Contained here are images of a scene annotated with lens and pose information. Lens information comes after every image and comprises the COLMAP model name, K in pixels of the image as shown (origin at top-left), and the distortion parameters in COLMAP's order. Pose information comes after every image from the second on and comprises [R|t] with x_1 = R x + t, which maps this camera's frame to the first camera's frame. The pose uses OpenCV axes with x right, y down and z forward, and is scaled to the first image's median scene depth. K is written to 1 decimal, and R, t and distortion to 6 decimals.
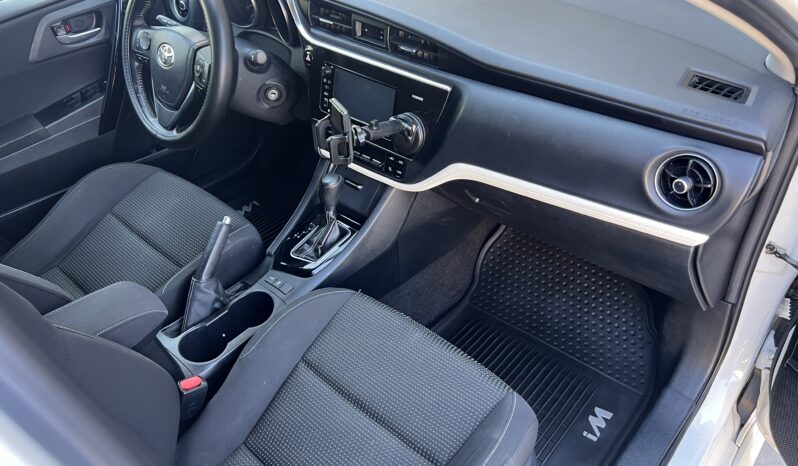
lens RADIAL K [[592.4, 0, 399.0], [0, 592.4, 233.0], [0, 0, 1]] dist [0.002935, -0.000642]
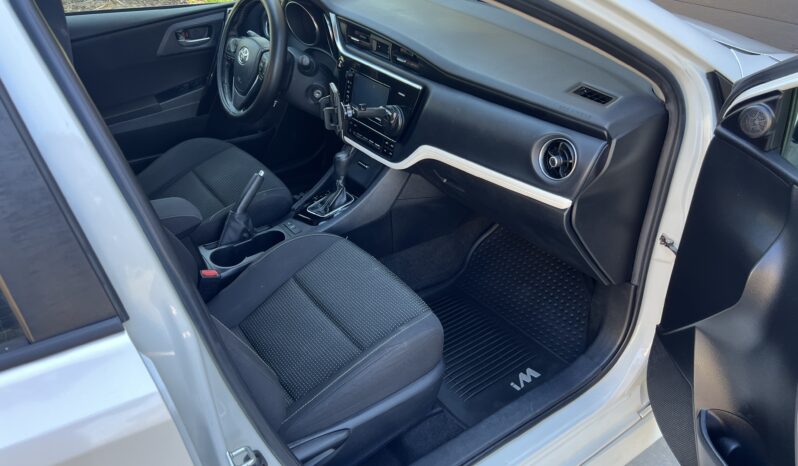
lens RADIAL K [[581.5, 0, 399.0], [0, 581.5, 233.0], [0, 0, 1]] dist [-0.001224, 0.000419]
pose [[0.975850, 0.134992, -0.171738, 0.263908], [-0.149748, 0.985797, -0.076024, 0.166783], [0.159036, 0.099905, 0.982205, -0.249661]]
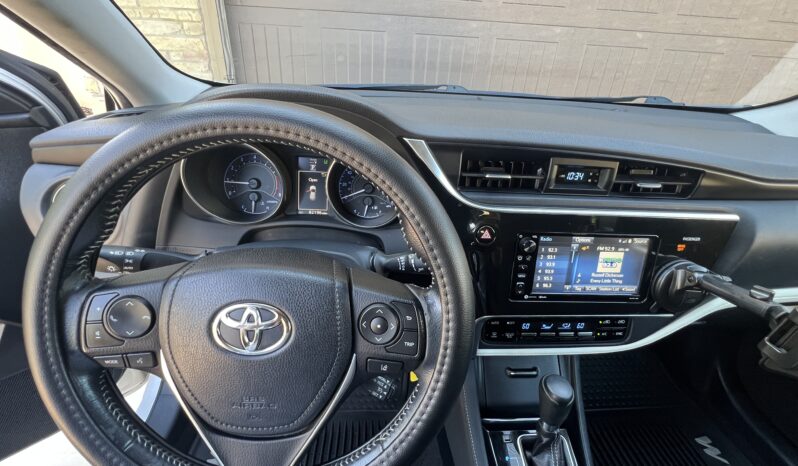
lens RADIAL K [[369.5, 0, 399.0], [0, 369.5, 233.0], [0, 0, 1]] dist [0.000129, 0.000307]
pose [[0.708222, -0.285127, 0.645852, -0.490868], [0.381690, 0.924230, -0.010526, -0.335344], [-0.593914, 0.253970, 0.763390, 0.759509]]
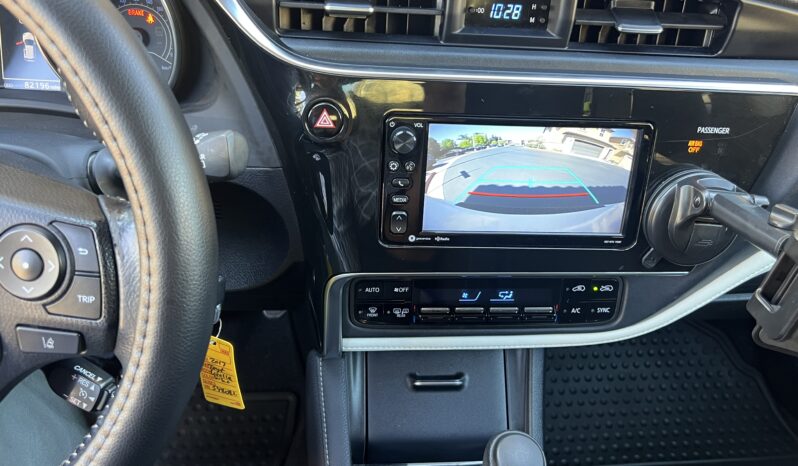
lens RADIAL K [[693.9, 0, 399.0], [0, 693.9, 233.0], [0, 0, 1]] dist [0.109991, -0.274712]
pose [[0.684727, -0.345732, 0.641575, -0.415788], [0.382010, 0.919955, 0.088041, -0.258230], [-0.620659, 0.184804, 0.761991, 0.684829]]
